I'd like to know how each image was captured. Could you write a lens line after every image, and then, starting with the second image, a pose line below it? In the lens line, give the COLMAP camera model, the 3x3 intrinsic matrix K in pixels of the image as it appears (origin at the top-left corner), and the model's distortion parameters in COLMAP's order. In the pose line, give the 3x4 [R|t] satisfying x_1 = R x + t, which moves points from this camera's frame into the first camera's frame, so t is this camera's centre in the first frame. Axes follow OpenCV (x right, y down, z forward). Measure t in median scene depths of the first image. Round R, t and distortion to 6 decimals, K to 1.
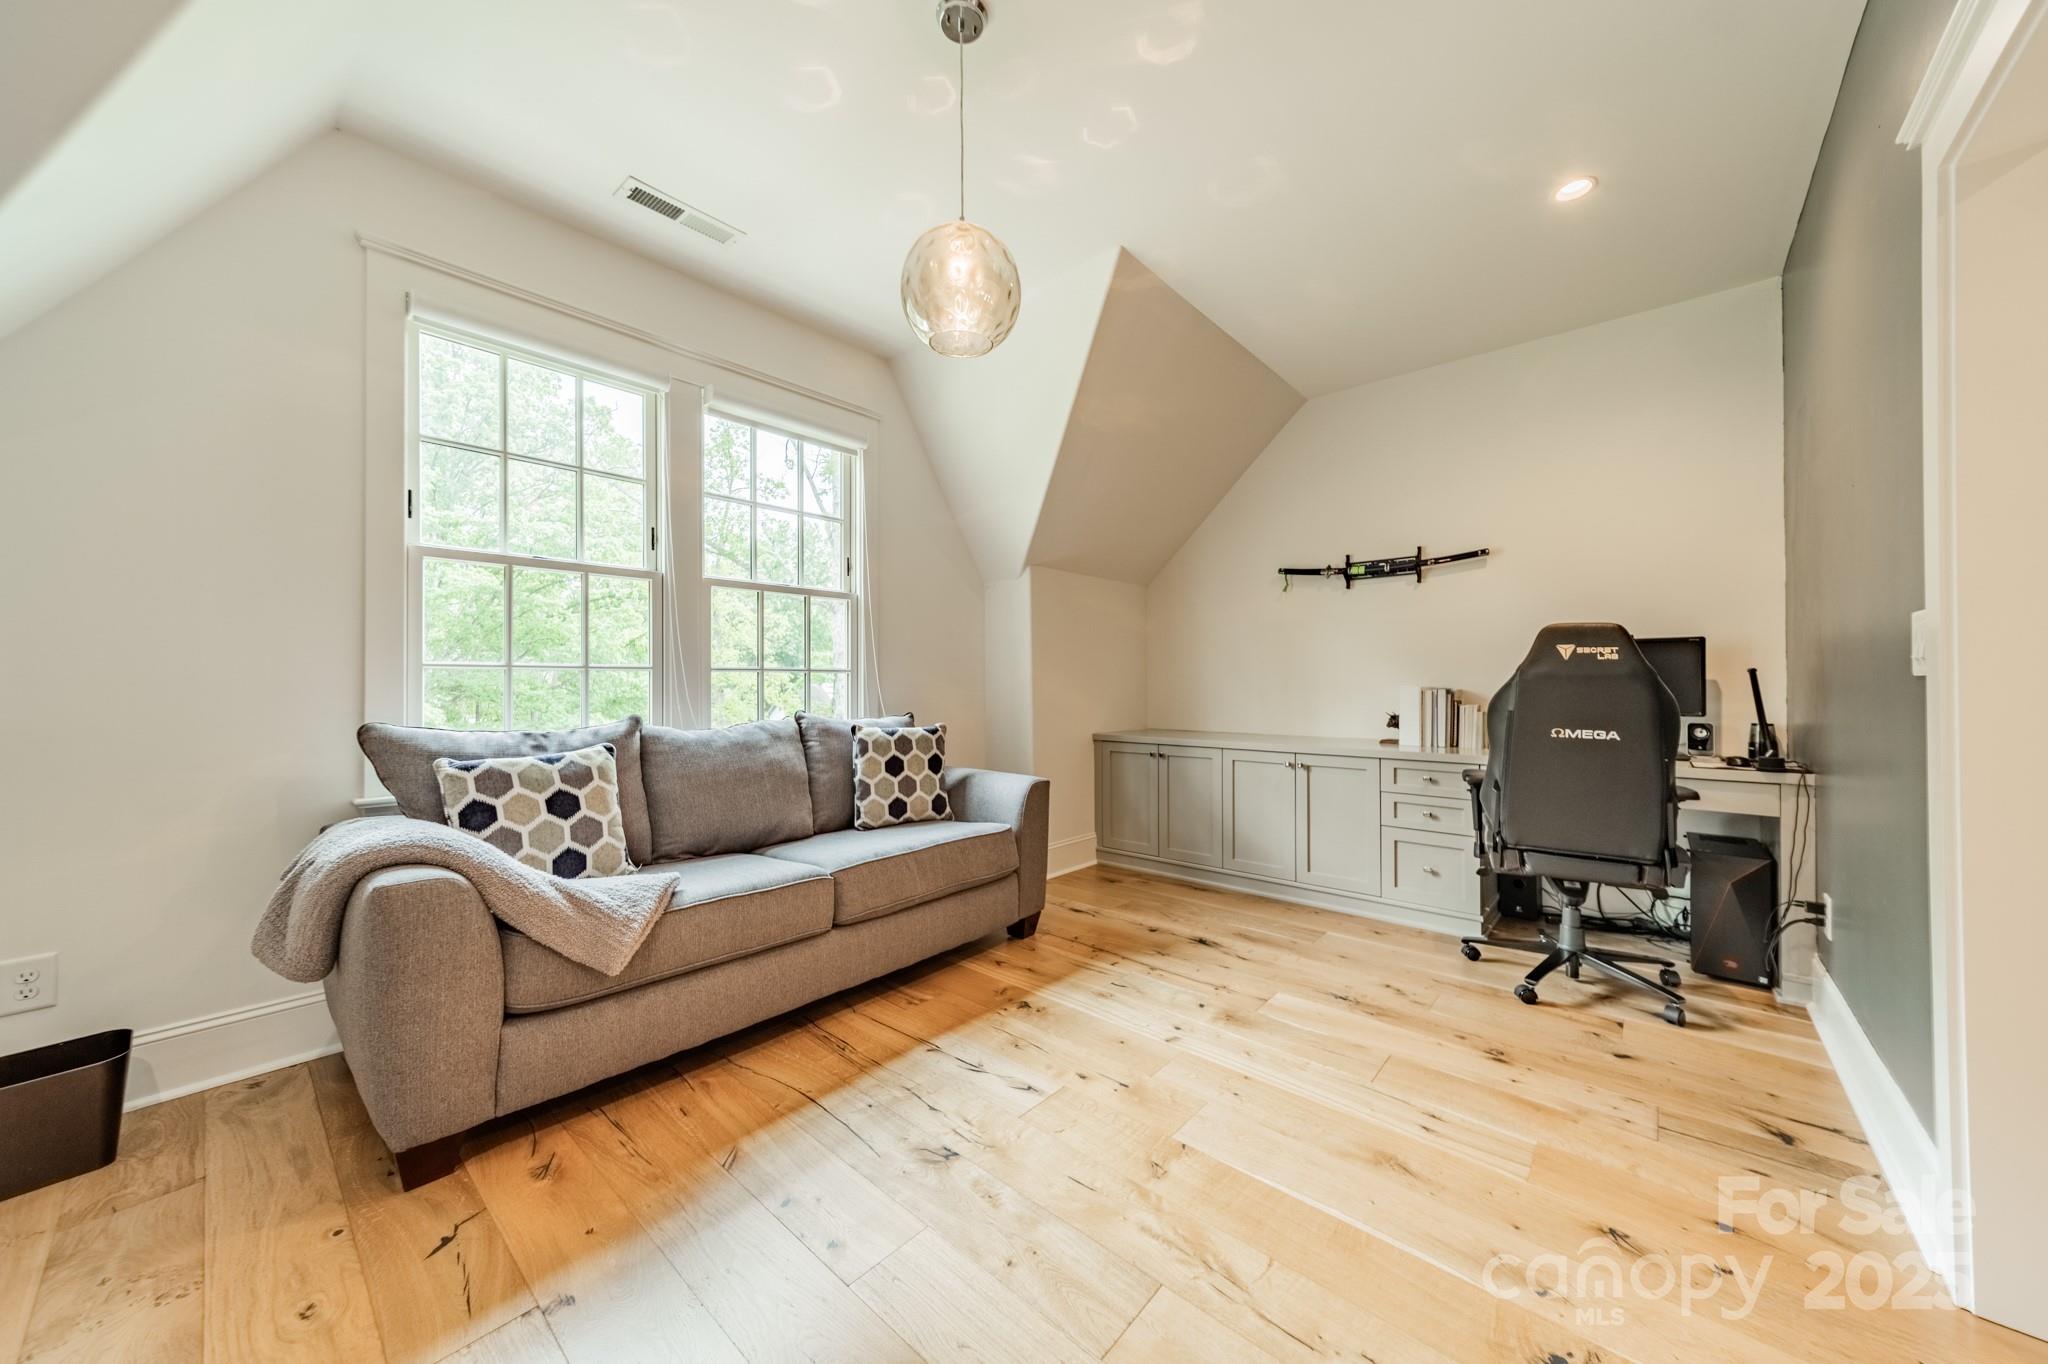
lens RADIAL K [[717.0, 0, 1027.0], [0, 717.0, 678.2], [0, 0, 1]] dist [0.007898, 0.000060]
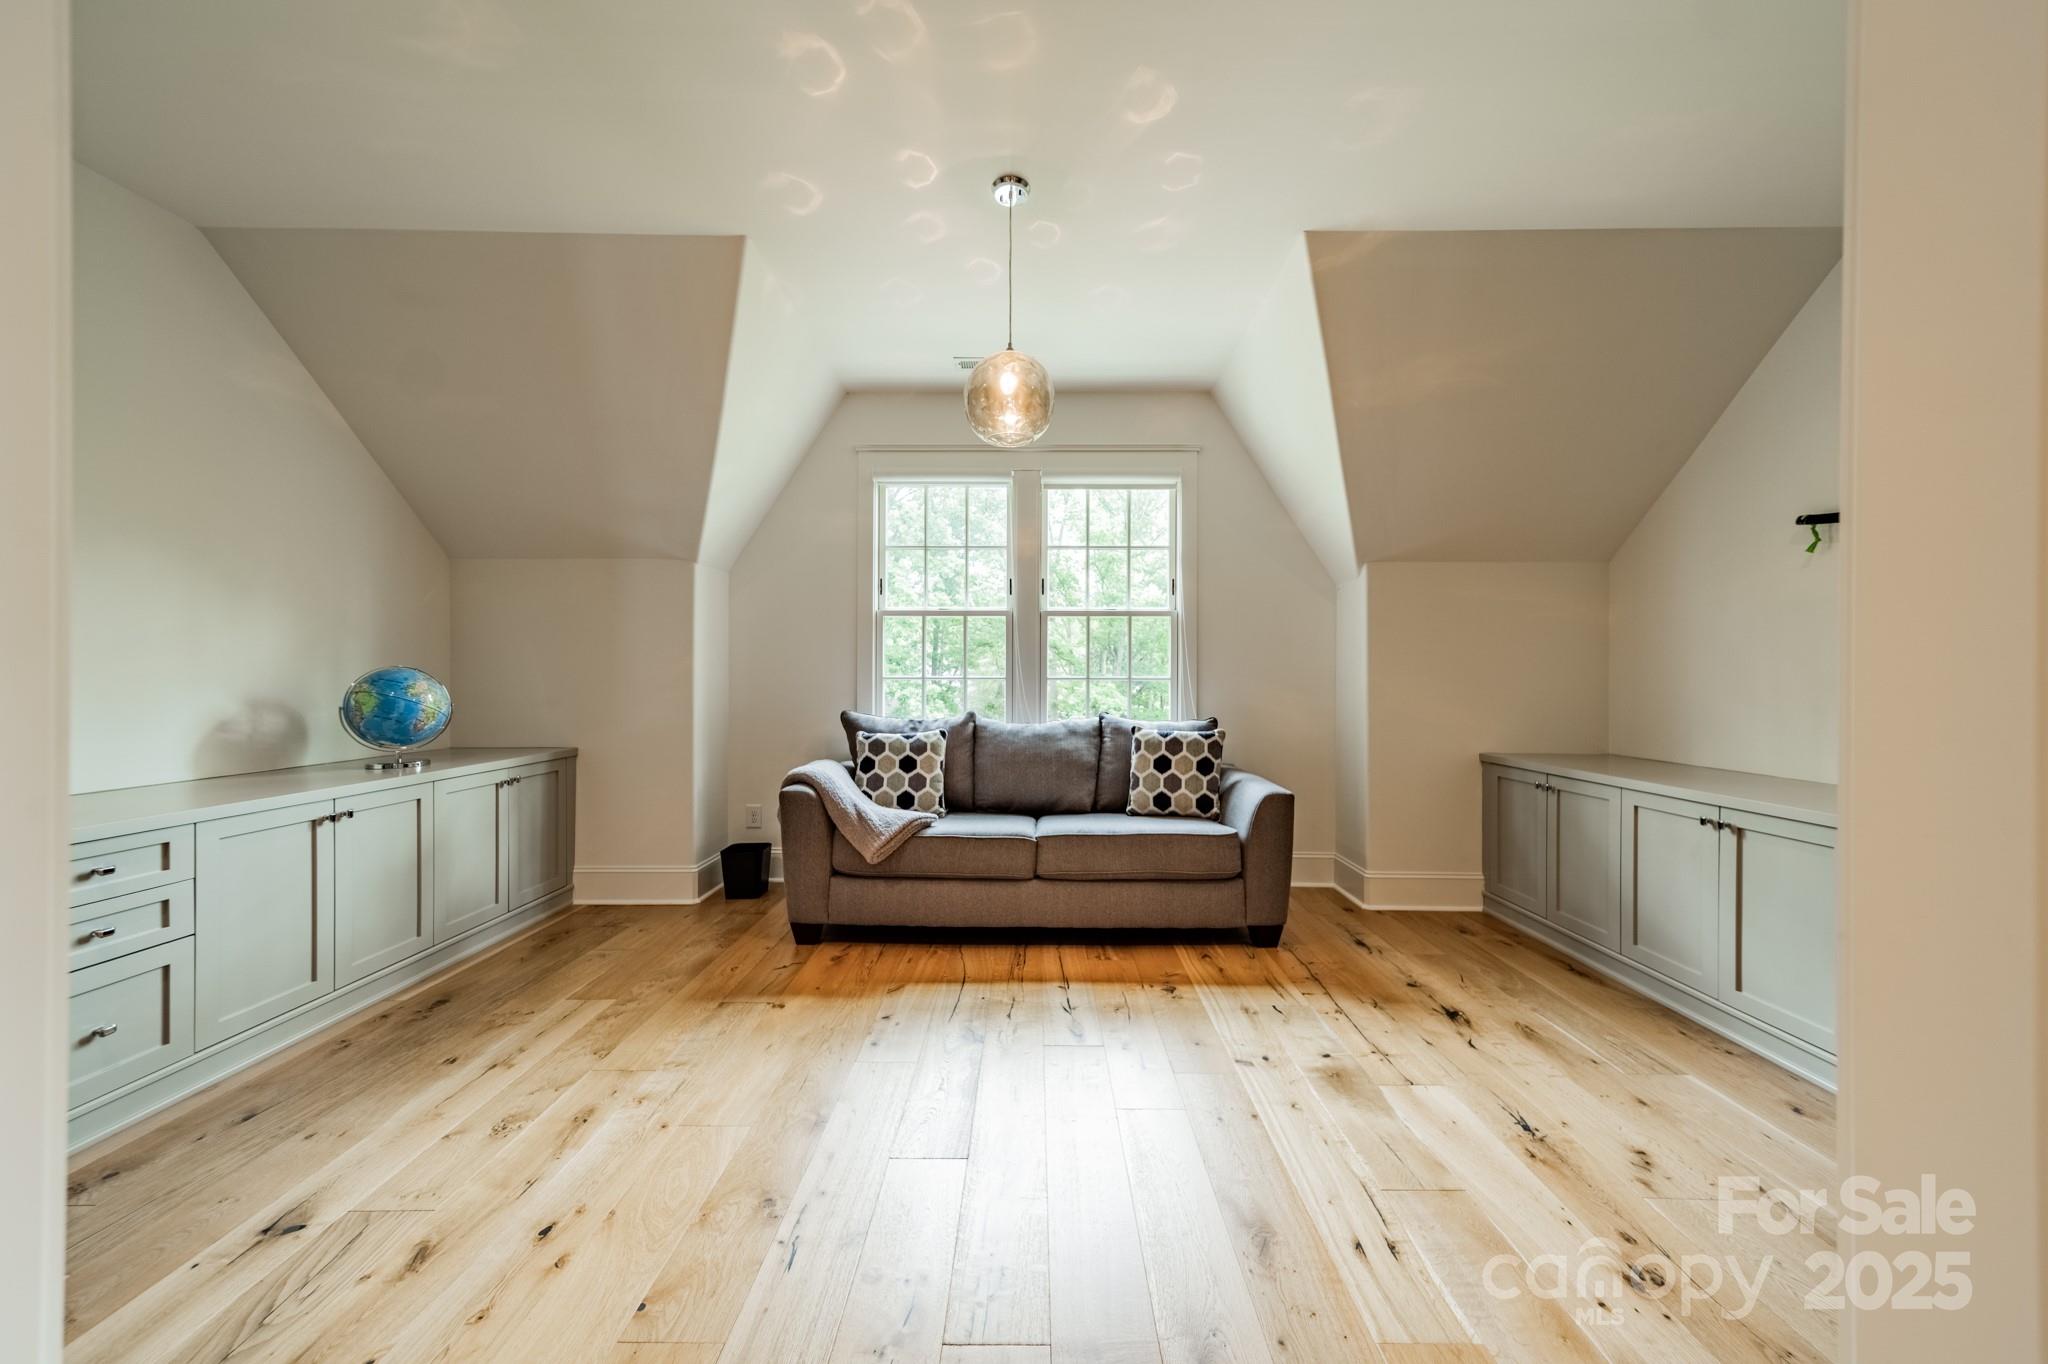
lens RADIAL K [[717.0, 0, 1029.0], [0, 717.0, 679.8], [0, 0, 1]] dist [0.007898, 0.000060]
pose [[0.649390, 0.006524, -0.760428, 0.599720], [0.002511, 0.999939, 0.010724, -0.026962], [0.760452, -0.008873, 0.649334, 0.110323]]
